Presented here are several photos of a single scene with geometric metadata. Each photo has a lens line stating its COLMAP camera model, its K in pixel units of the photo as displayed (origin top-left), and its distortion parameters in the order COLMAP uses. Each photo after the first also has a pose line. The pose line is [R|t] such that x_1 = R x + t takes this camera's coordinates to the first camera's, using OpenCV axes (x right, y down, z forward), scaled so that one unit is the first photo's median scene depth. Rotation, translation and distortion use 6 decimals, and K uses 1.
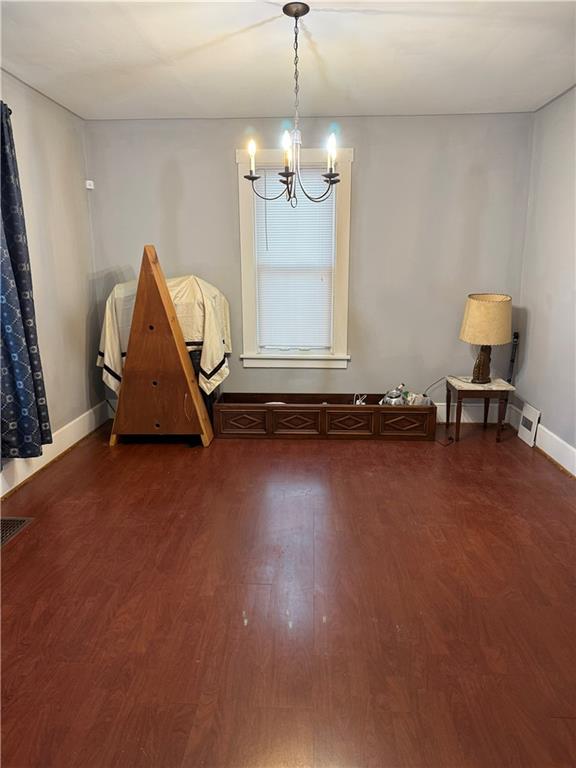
lens RADIAL K [[530.6, 0, 287.5], [0, 530.6, 387.2], [0, 0, 1]] dist [0.128818, -0.229211]
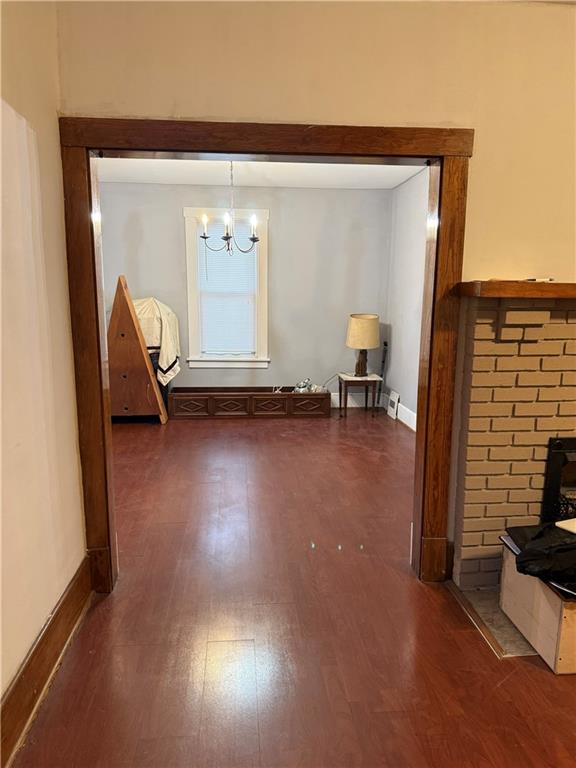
lens RADIAL K [[544.8, 0, 289.1], [0, 544.8, 385.4], [0, 0, 1]] dist [0.021516, -0.025599]
pose [[0.989764, -0.007501, 0.142514, -0.033938], [0.015798, 0.998239, -0.057177, 0.095979], [-0.141834, 0.058843, 0.988140, -0.397871]]
